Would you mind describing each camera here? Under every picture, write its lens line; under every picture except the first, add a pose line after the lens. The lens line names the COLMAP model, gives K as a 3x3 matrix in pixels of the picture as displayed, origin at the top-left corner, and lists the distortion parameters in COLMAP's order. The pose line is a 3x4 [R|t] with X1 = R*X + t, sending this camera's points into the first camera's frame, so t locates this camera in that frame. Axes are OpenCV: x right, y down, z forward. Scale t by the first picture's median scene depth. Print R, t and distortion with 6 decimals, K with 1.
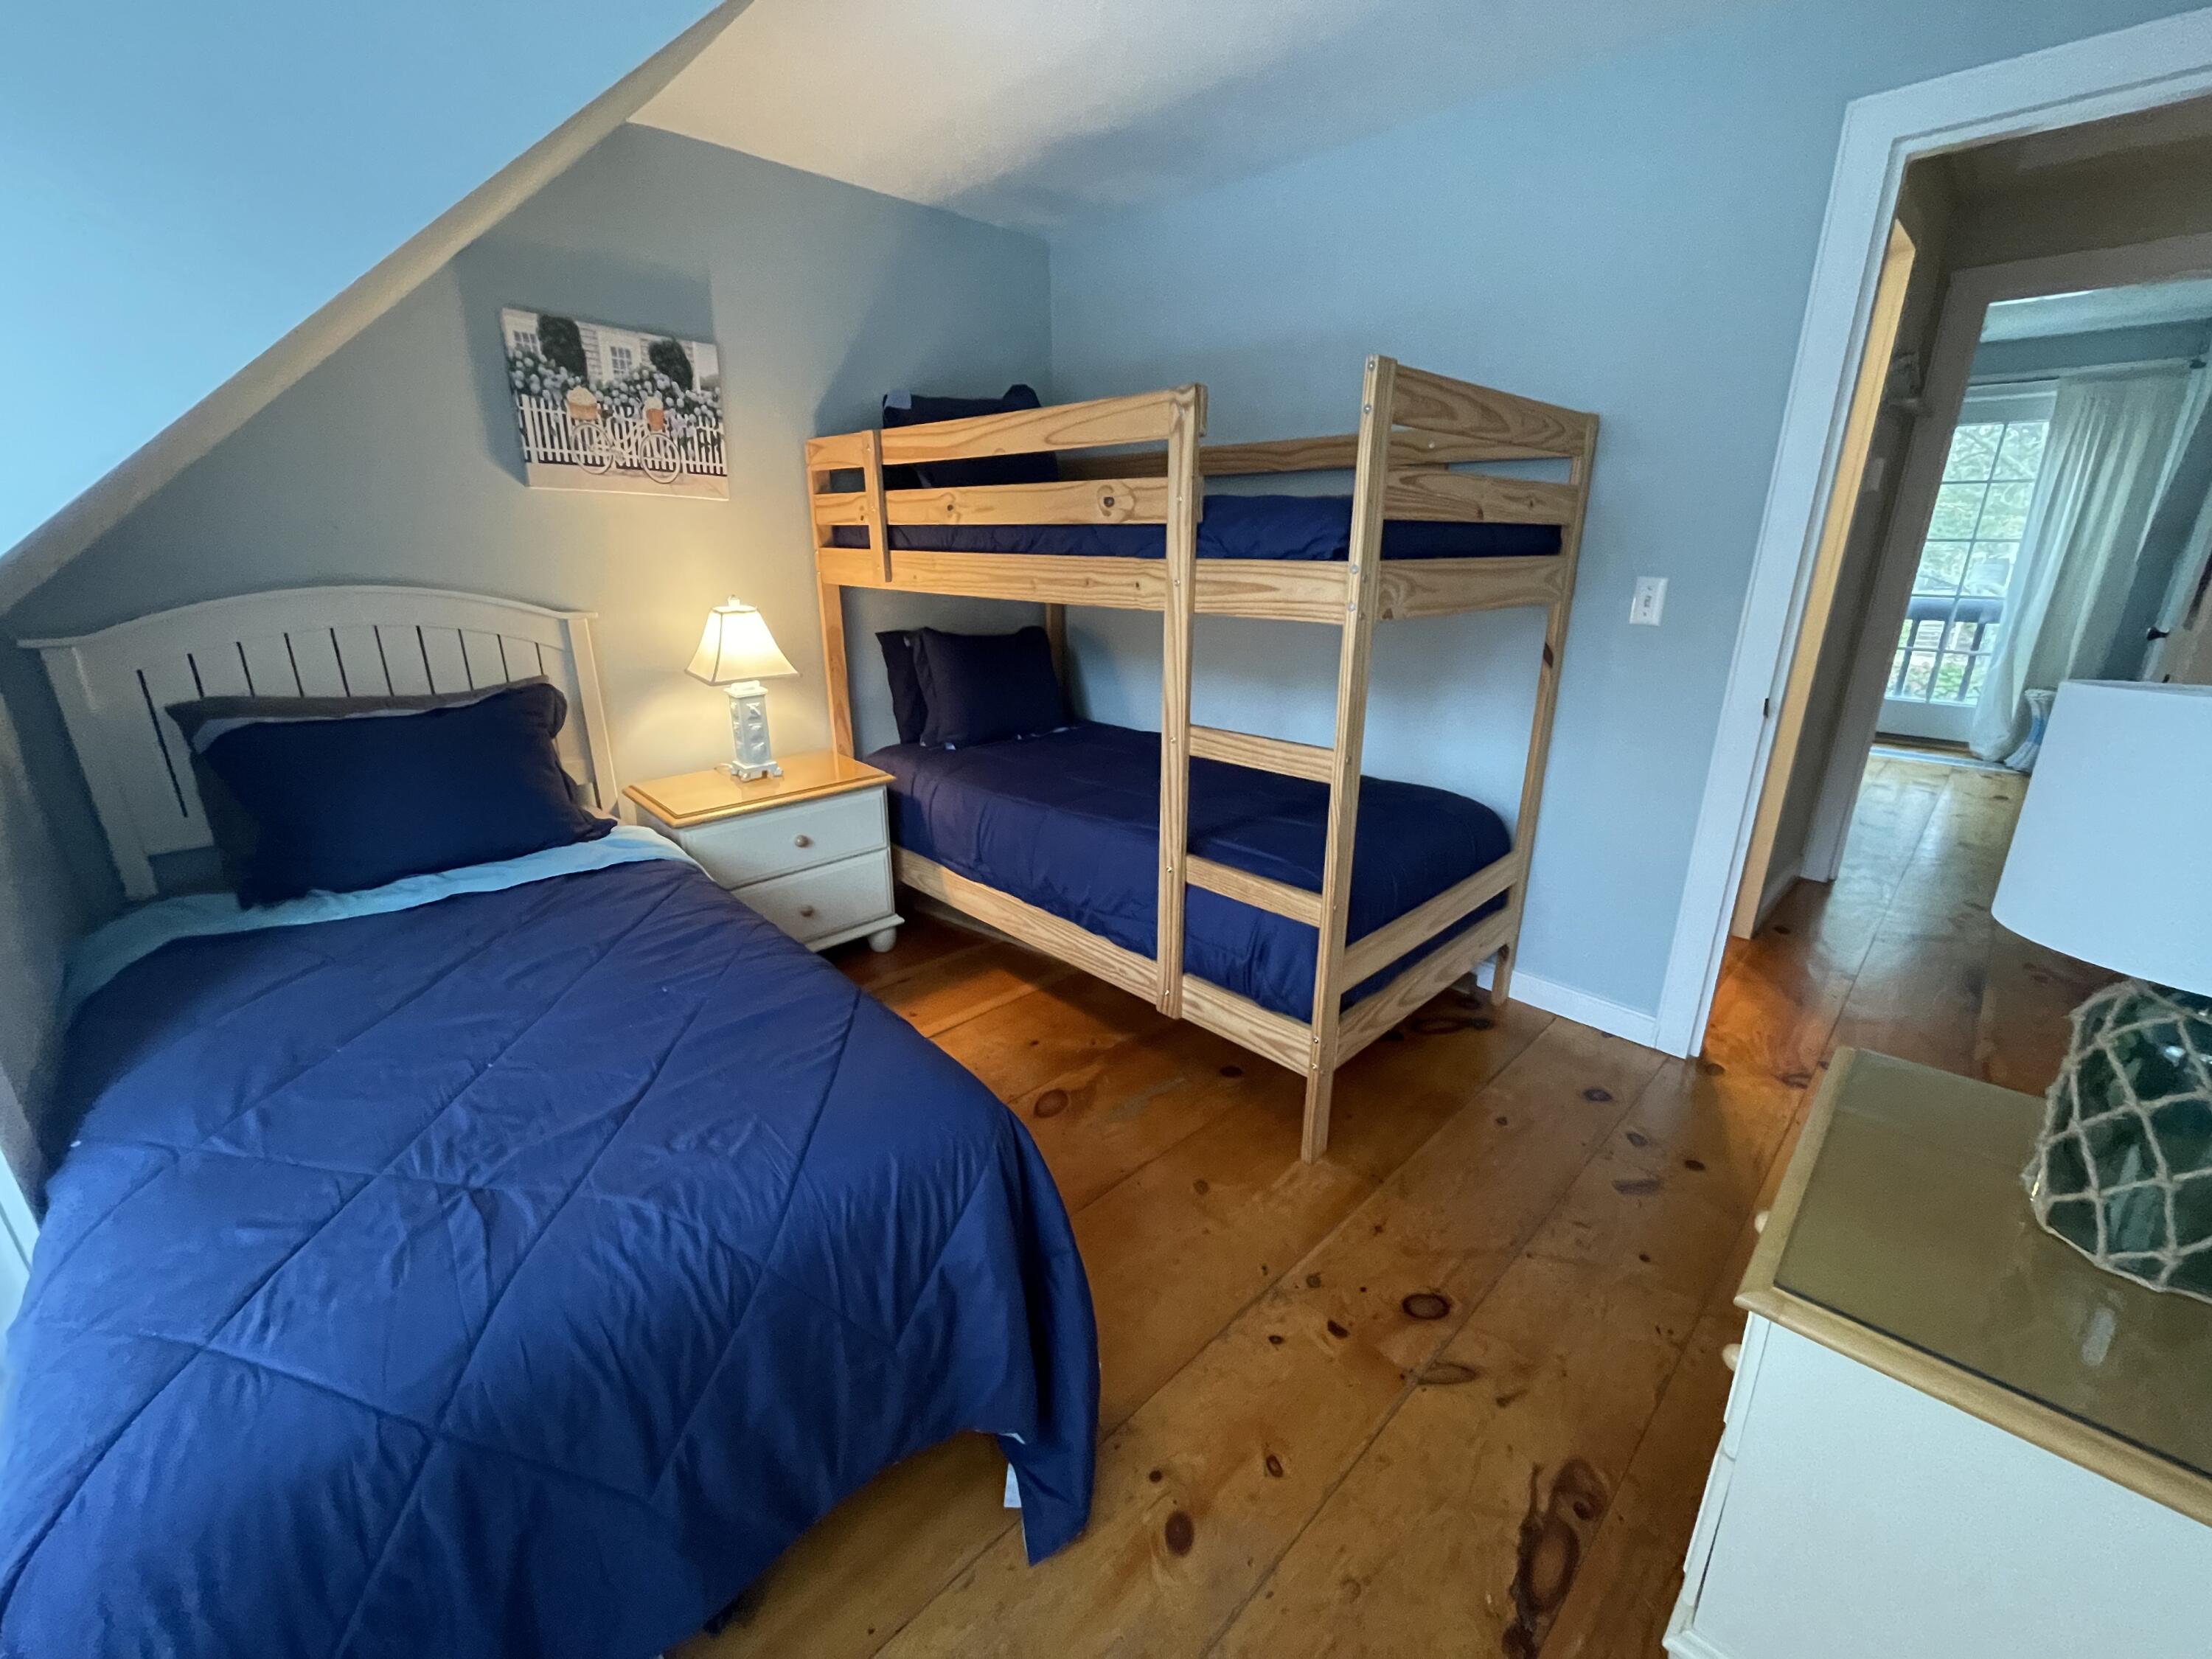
lens RADIAL K [[893.4, 0, 1109.6], [0, 893.4, 821.5], [0, 0, 1]] dist [0.001281, -0.000146]
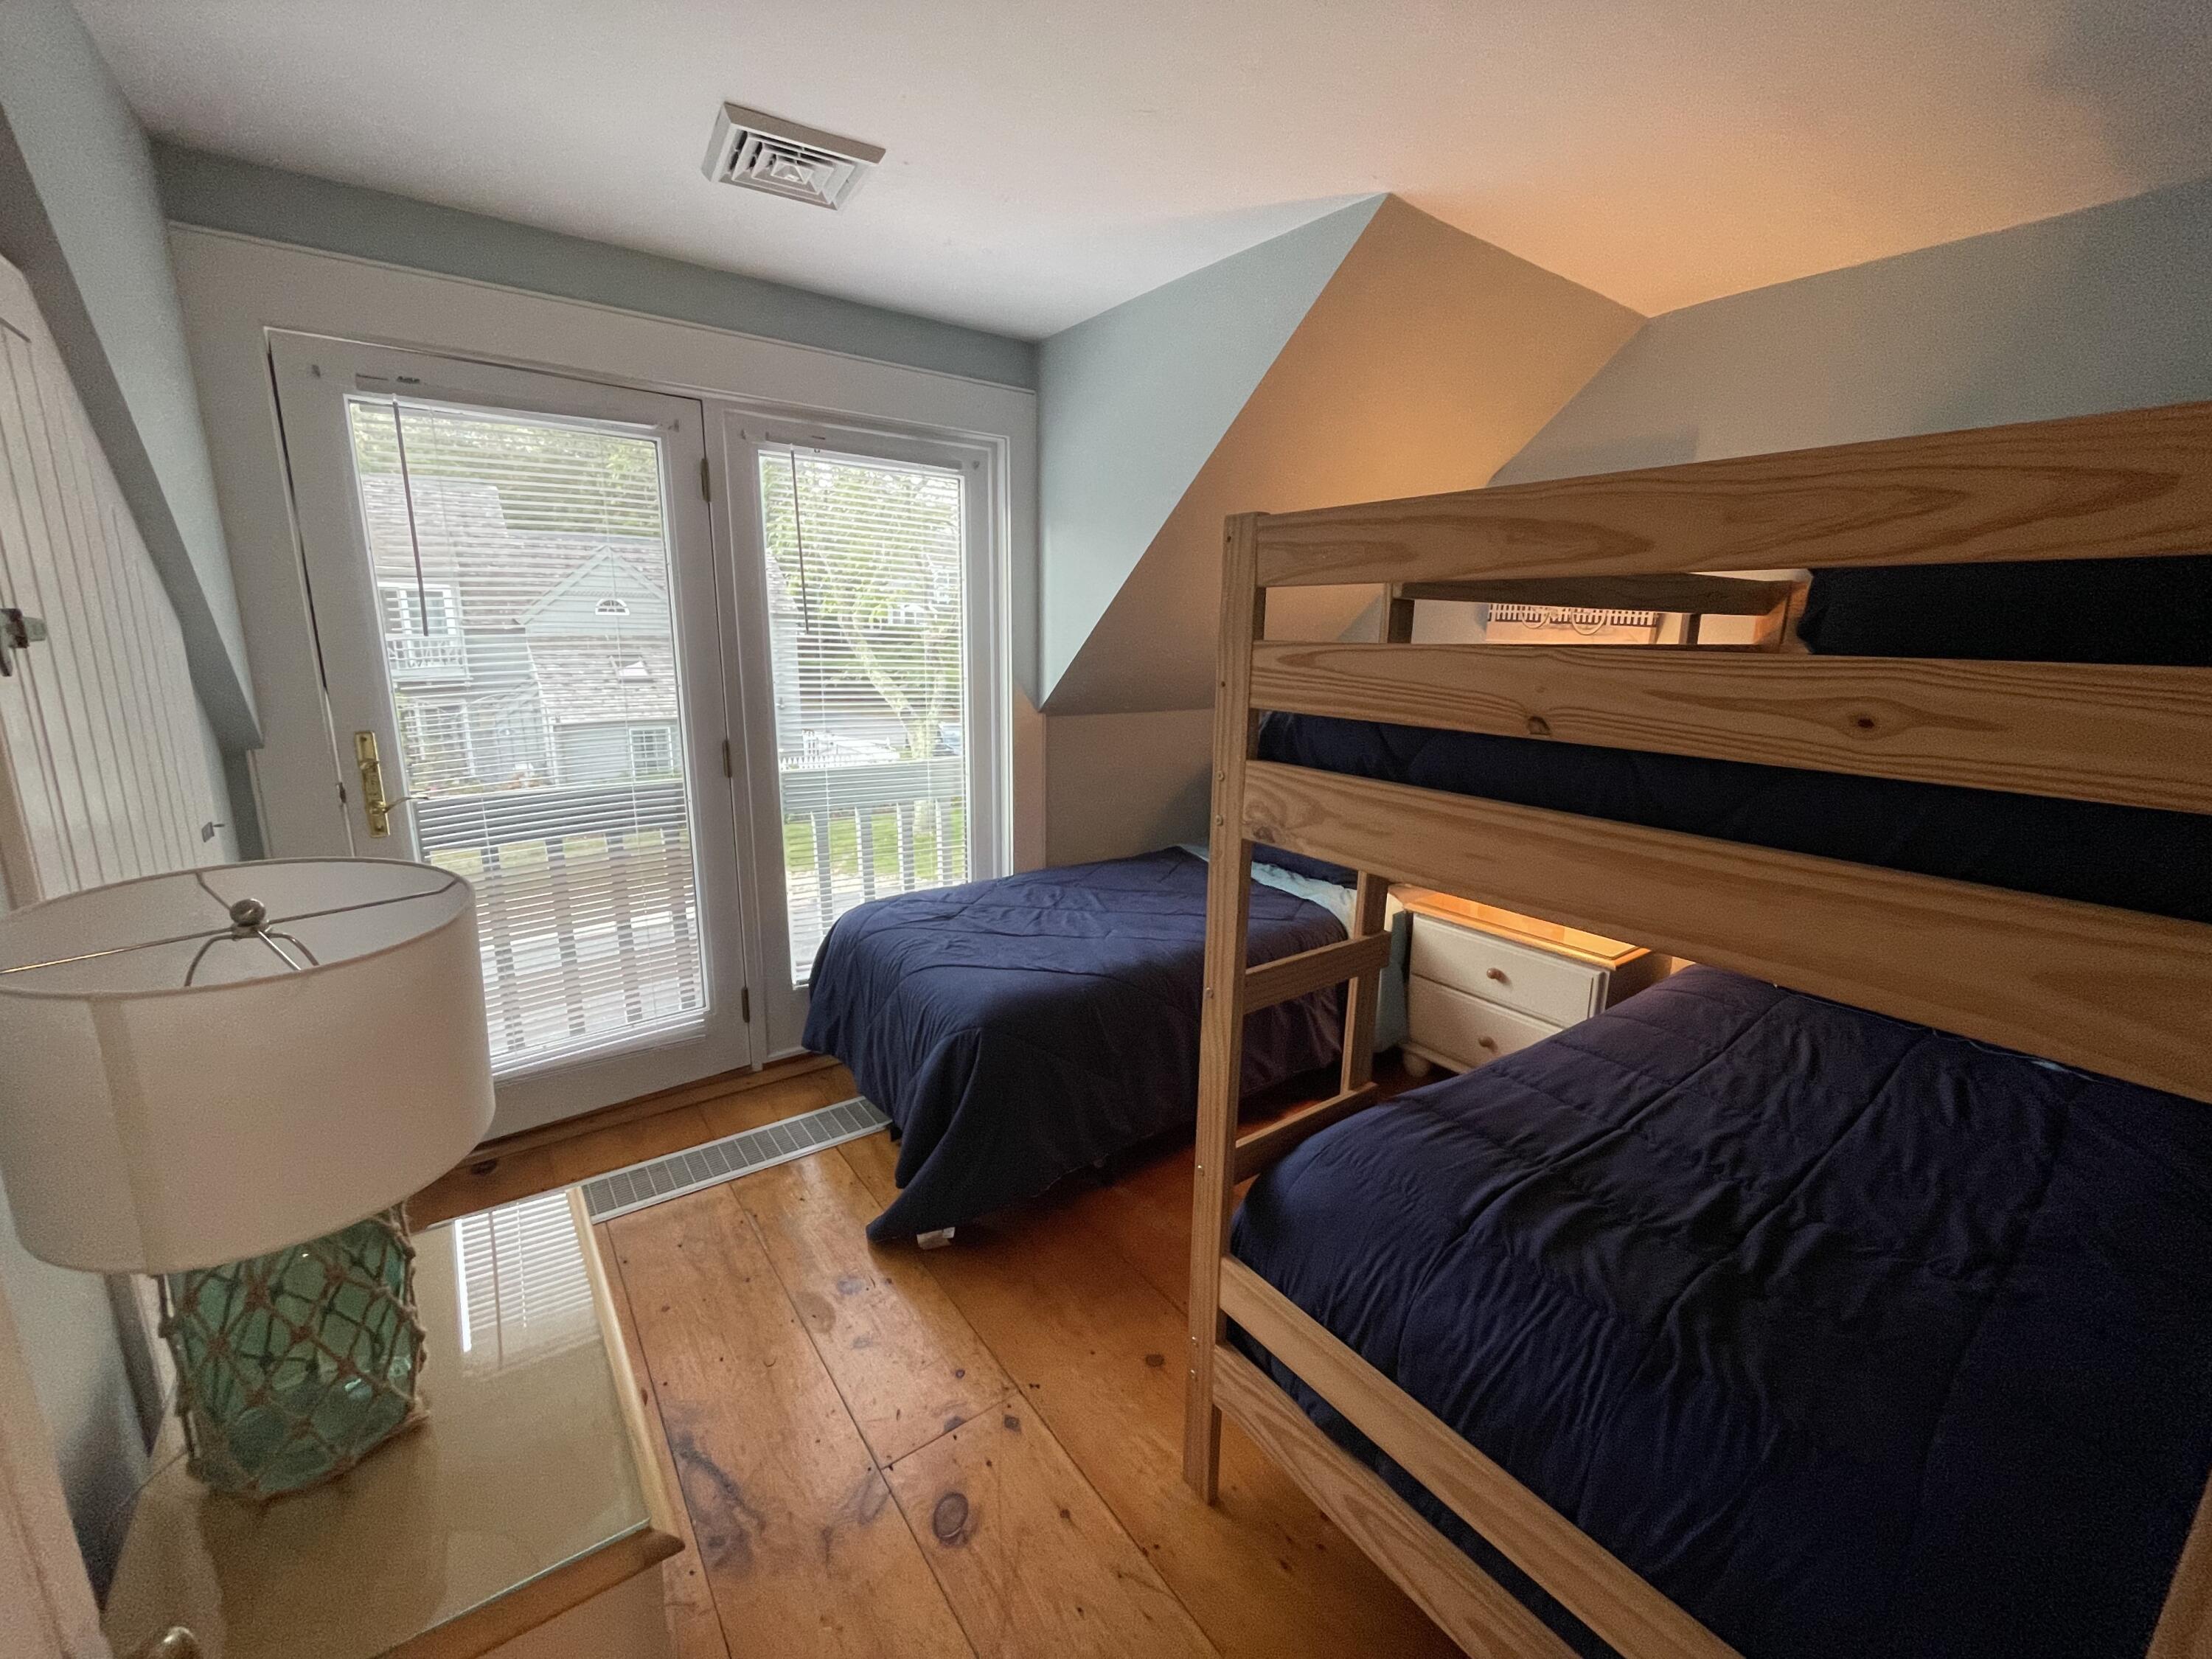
lens RADIAL K [[893.4, 0, 1114.2], [0, 893.4, 819.7], [0, 0, 1]] dist [0.001281, -0.000146]
pose [[-0.142788, 0.199825, -0.969372, 0.889013], [-0.311628, 0.920518, 0.235657, -0.324682], [0.939415, 0.335732, -0.069168, 0.802323]]
